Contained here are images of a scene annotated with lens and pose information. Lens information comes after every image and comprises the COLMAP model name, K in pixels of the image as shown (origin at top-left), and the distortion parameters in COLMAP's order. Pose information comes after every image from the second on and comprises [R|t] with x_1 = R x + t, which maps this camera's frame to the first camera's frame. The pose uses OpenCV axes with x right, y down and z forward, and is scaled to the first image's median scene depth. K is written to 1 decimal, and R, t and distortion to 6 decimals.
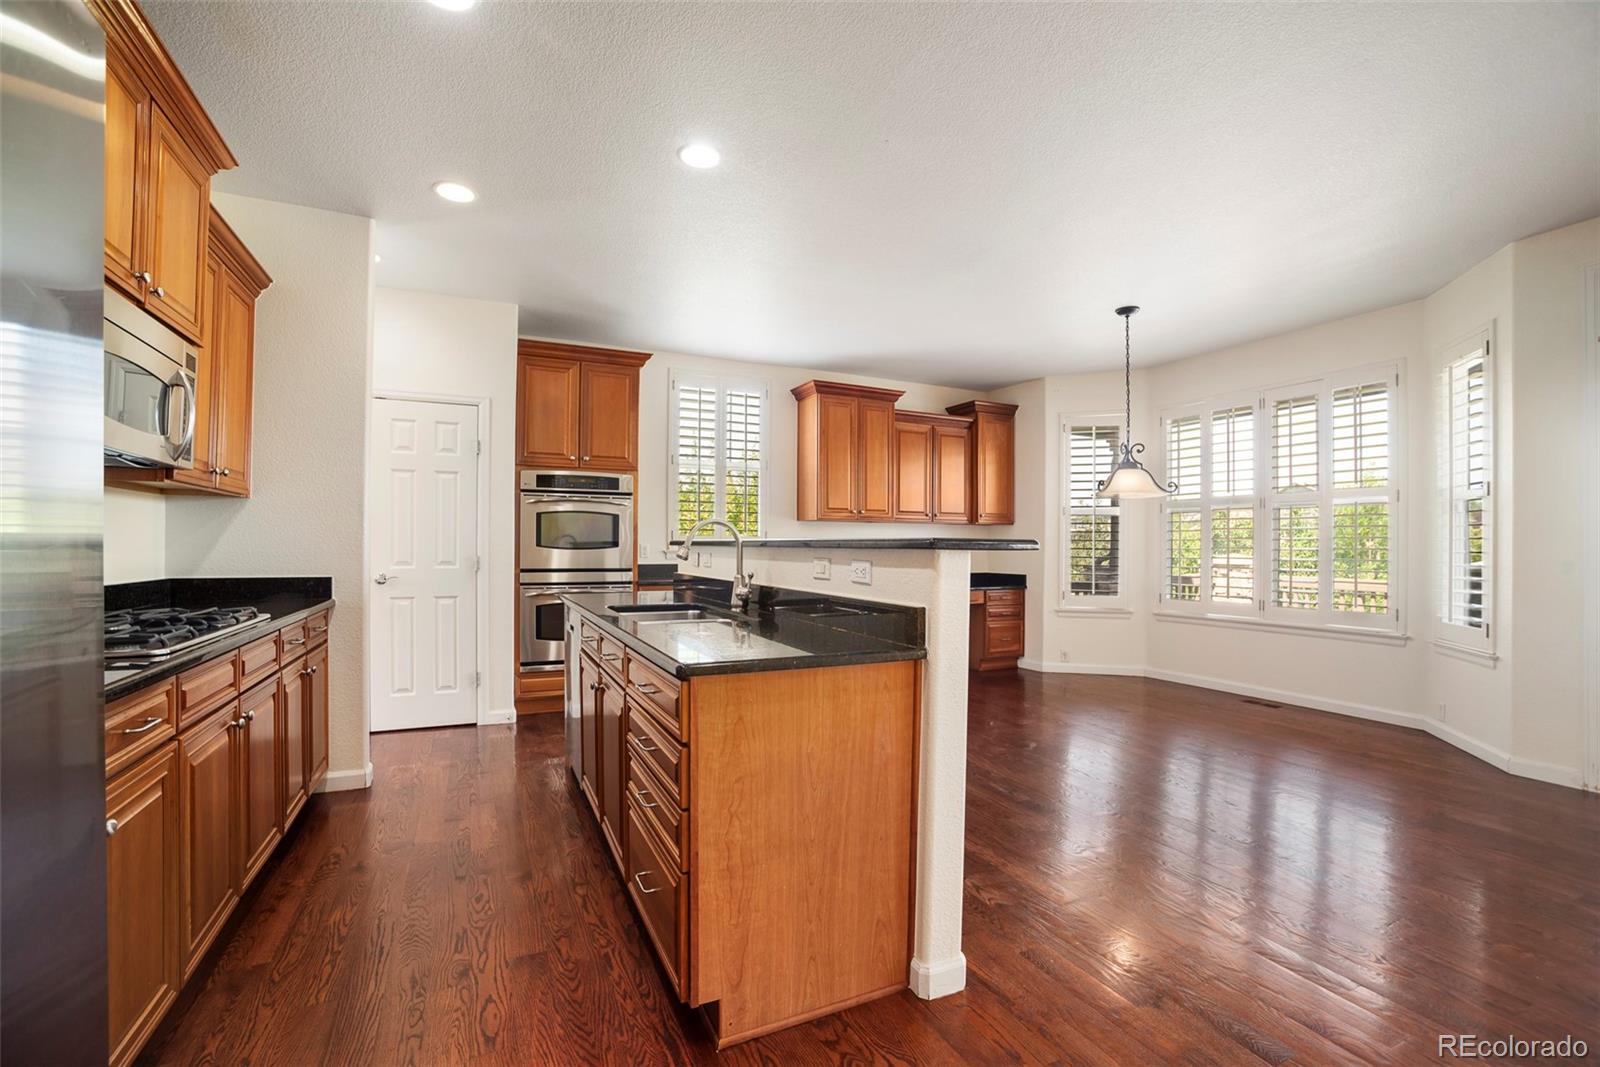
lens RADIAL K [[700.4, 0, 798.9], [0, 700.4, 545.9], [0, 0, 1]] dist [-0.073148, 0.028267]
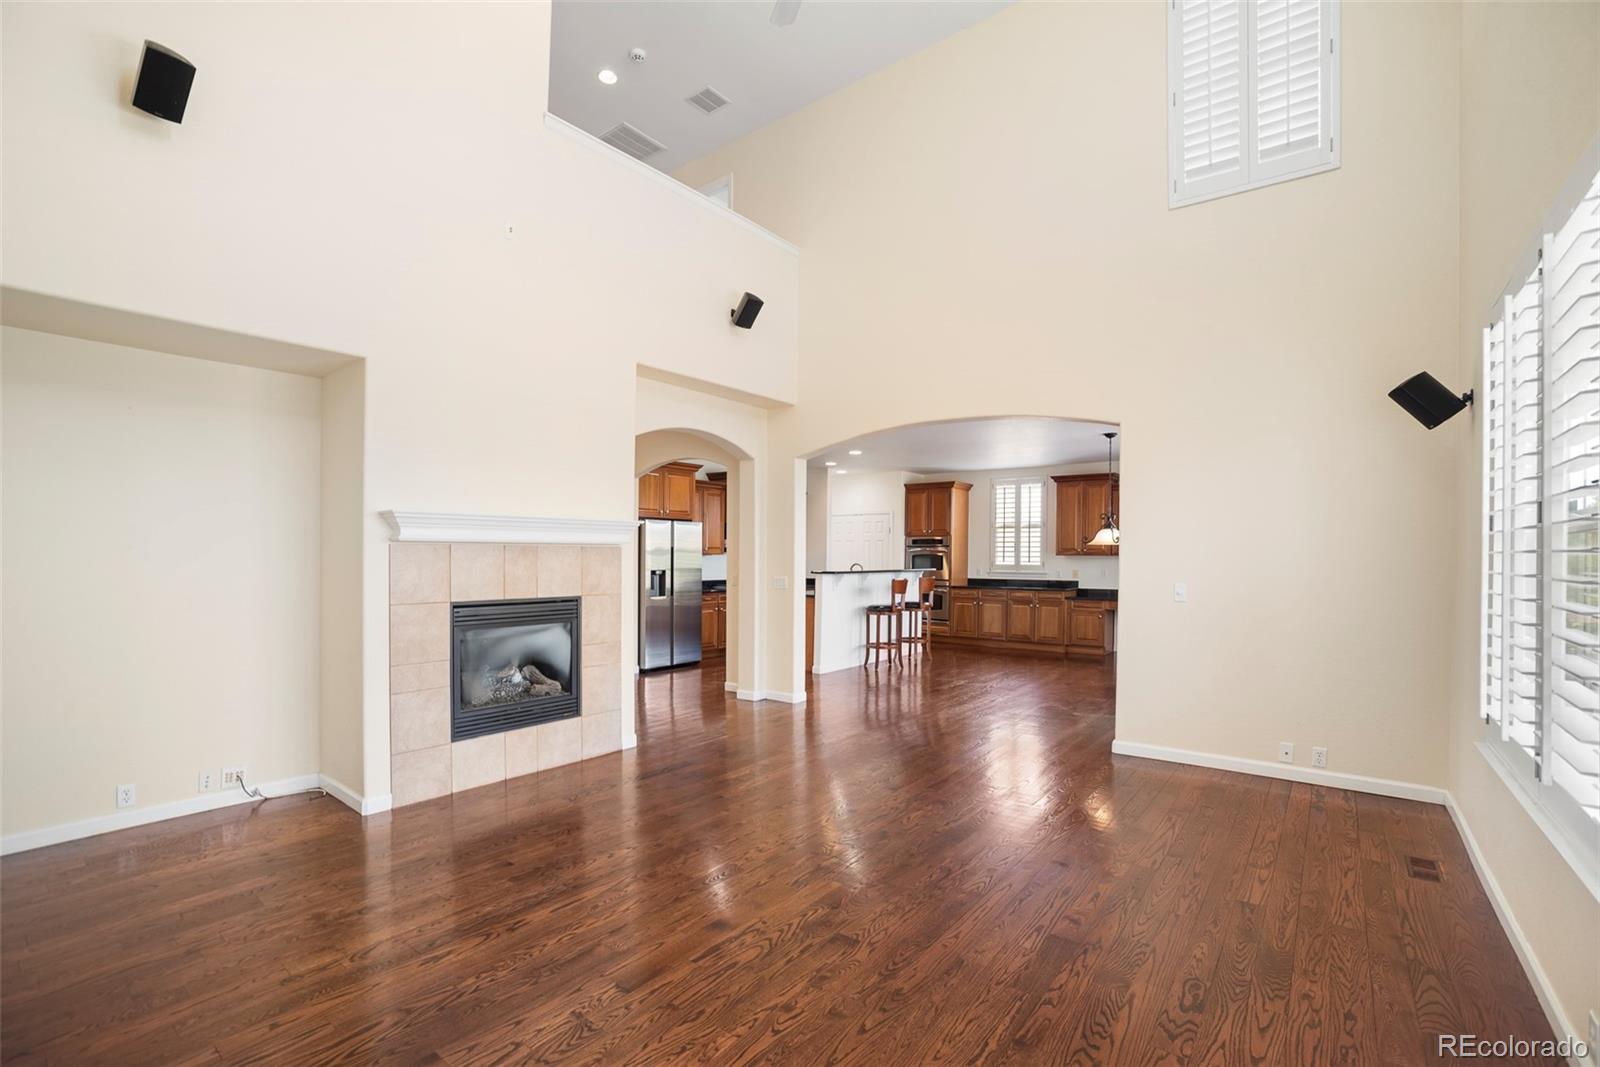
lens RADIAL K [[690.6, 0, 802.2], [0, 690.6, 559.0], [0, 0, 1]] dist [-0.002215, -0.000128]
pose [[0.469298, -0.000178, -0.883040, 2.165801], [-0.000081, 1.000000, -0.000245, -0.048806], [0.883040, 0.000187, 0.469298, -0.631933]]
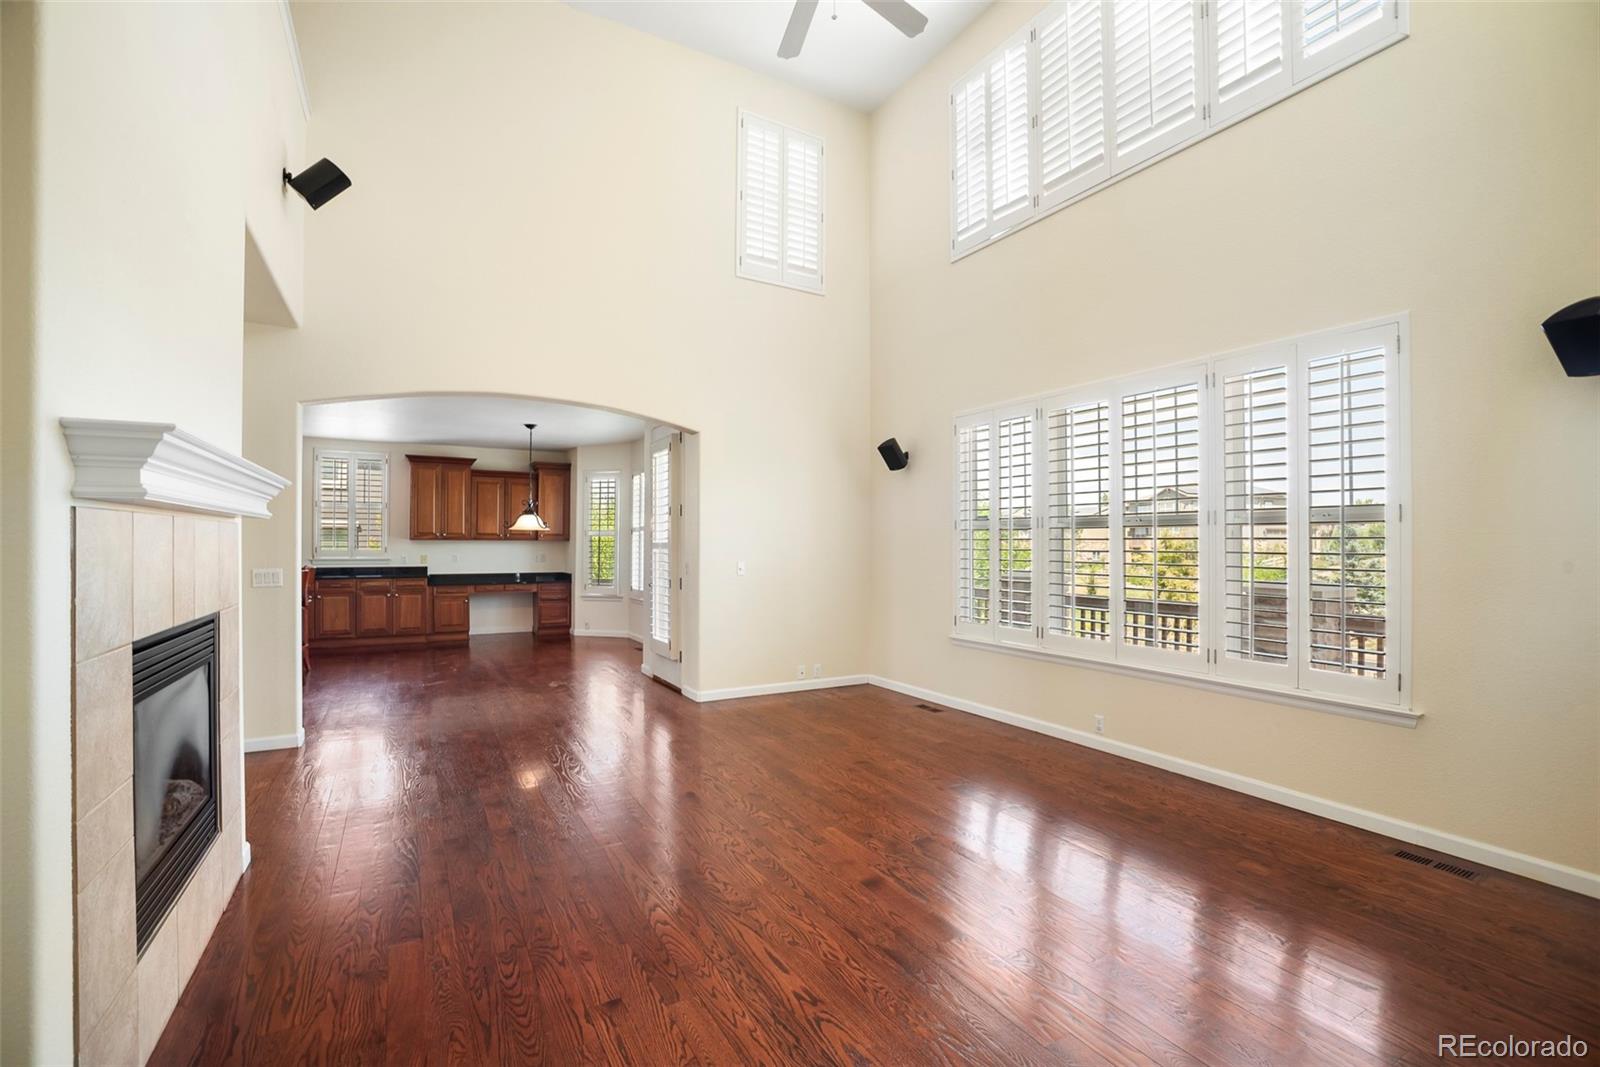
lens RADIAL K [[680.6, 0, 799.7], [0, 680.6, 555.2], [0, 0, 1]] dist [-0.036275, -0.000048]
pose [[0.997204, -0.002942, 0.074669, 1.399793], [0.001632, 0.999844, 0.017599, -0.048327], [-0.074709, -0.017428, 0.997053, -1.078408]]
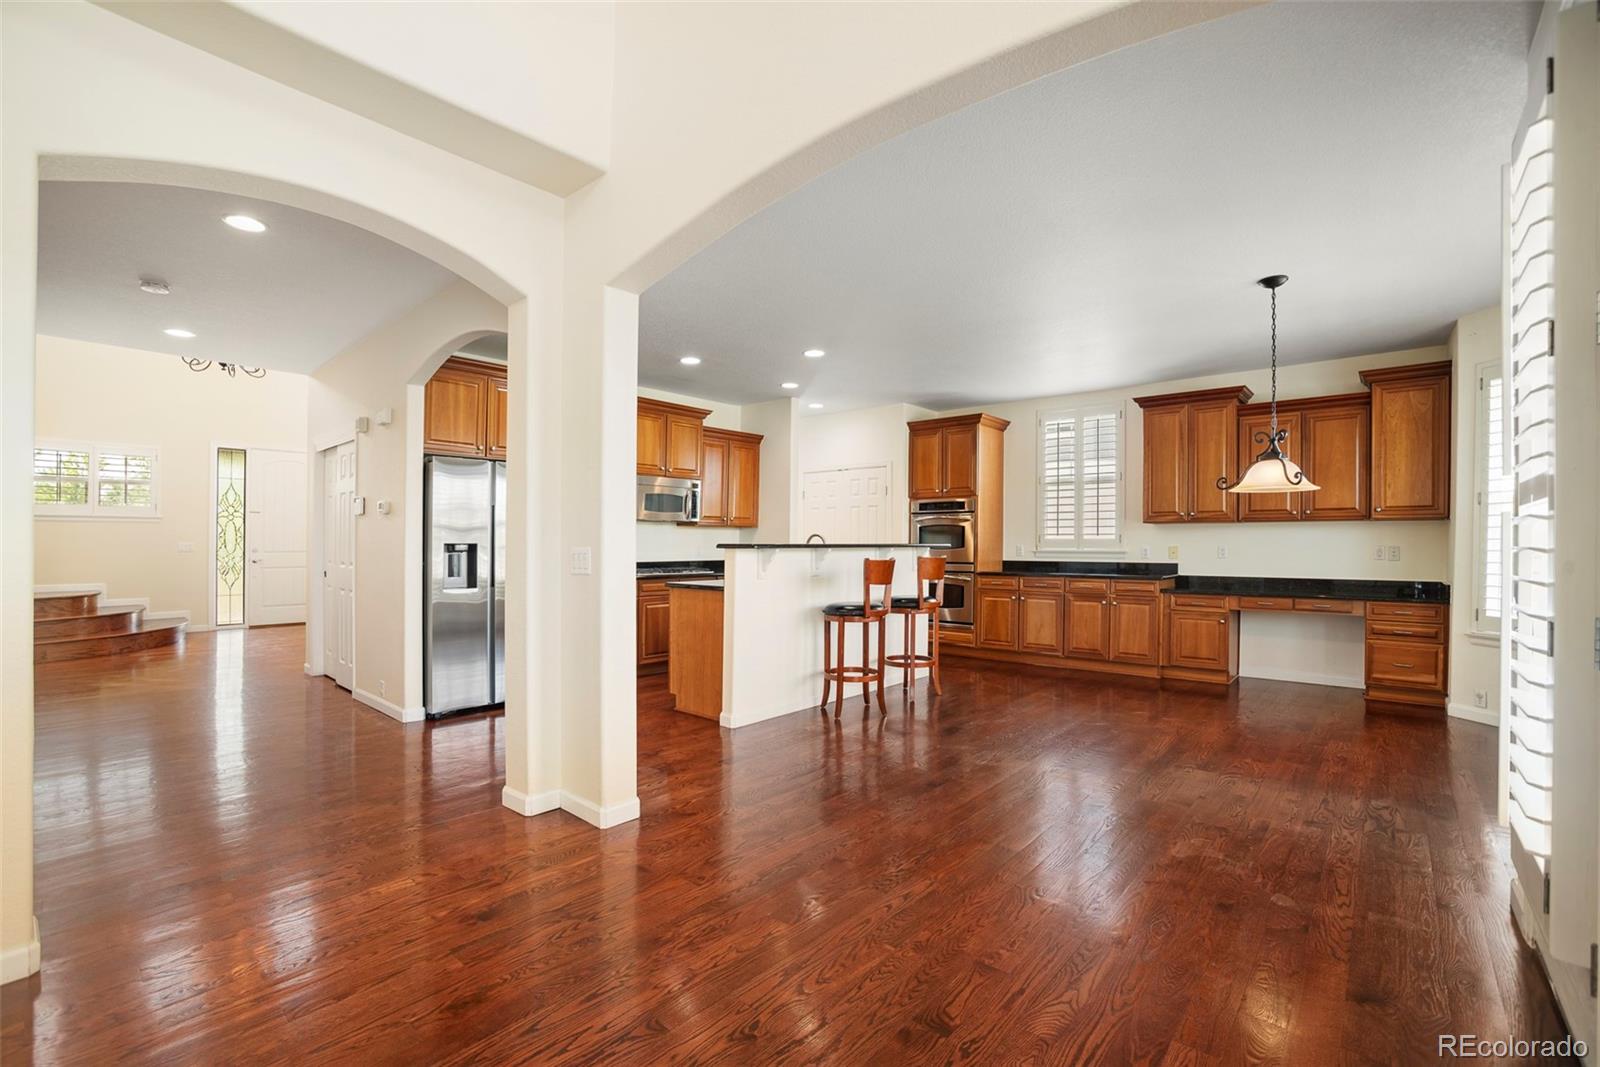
lens RADIAL K [[701.5, 0, 797.0], [0, 701.5, 540.3], [0, 0, 1]] dist [-0.001400, -0.000079]
pose [[0.417884, -0.008603, -0.908460, 1.392204], [0.002290, 0.999962, -0.008416, -0.004248], [0.908498, 0.001437, 0.417888, 0.075319]]
